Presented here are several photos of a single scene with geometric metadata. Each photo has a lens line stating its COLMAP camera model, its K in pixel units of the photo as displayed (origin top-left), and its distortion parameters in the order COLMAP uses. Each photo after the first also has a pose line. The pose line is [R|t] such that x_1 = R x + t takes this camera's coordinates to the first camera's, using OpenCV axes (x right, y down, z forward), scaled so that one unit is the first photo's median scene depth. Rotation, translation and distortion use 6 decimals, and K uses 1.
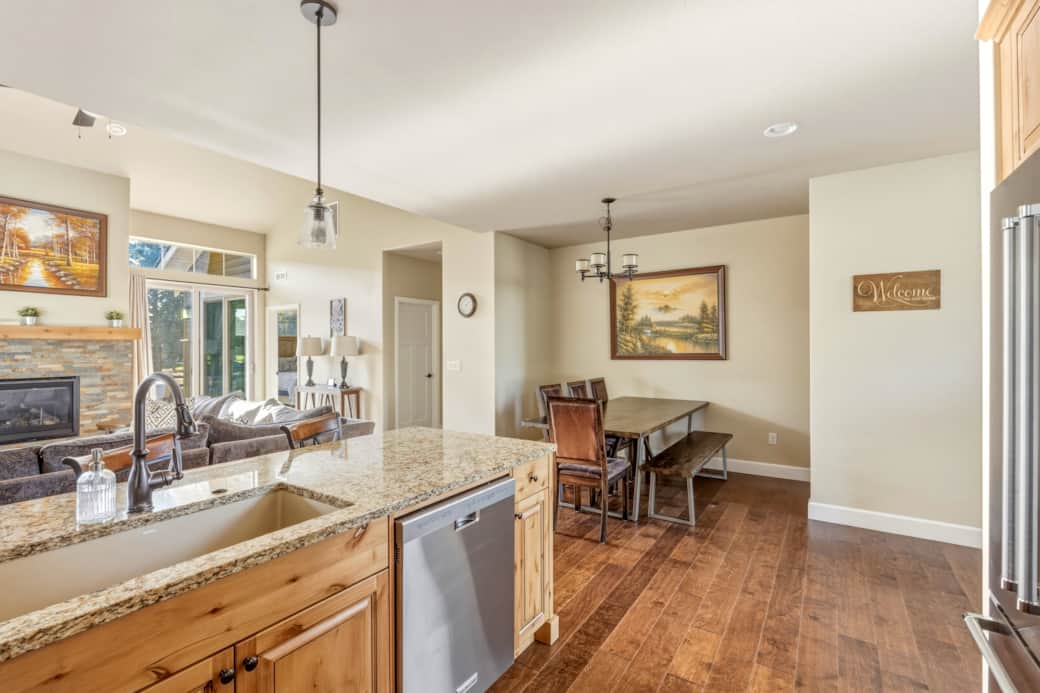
lens RADIAL K [[463.5, 0, 520.0], [0, 463.5, 346.5], [0, 0, 1]] dist [-0.000472, 0.000034]
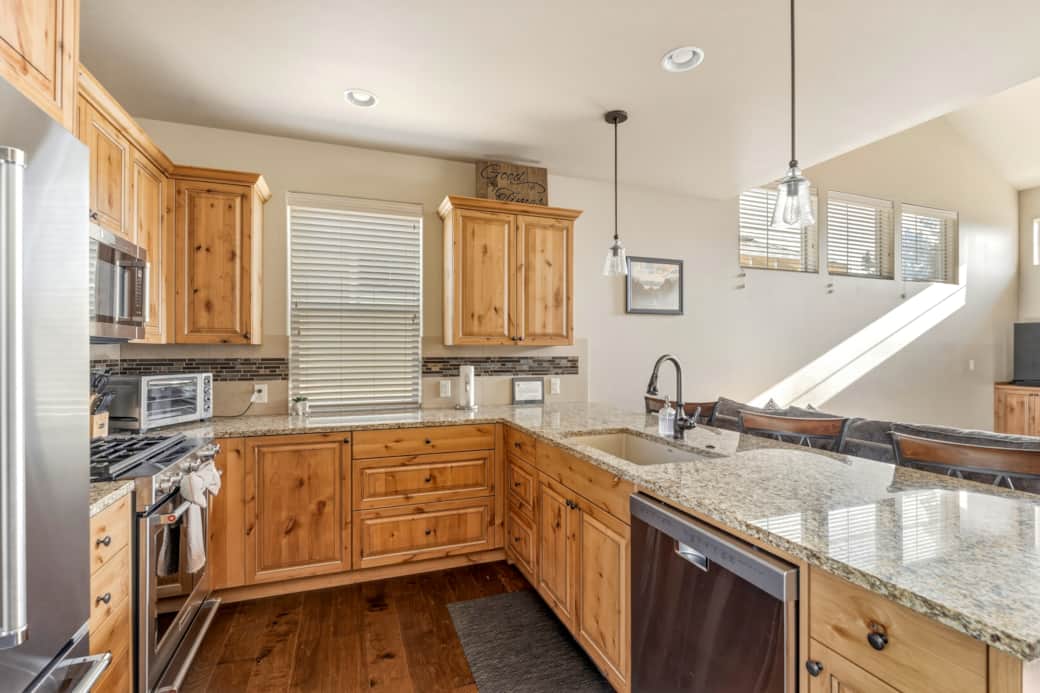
lens RADIAL K [[463.5, 0, 520.0], [0, 463.5, 346.5], [0, 0, 1]] dist [-0.000472, 0.000034]
pose [[-0.575748, -0.003823, -0.817618, 0.328020], [0.001460, 0.999983, -0.005704, 0.014040], [0.817626, -0.004477, -0.575733, 0.578720]]
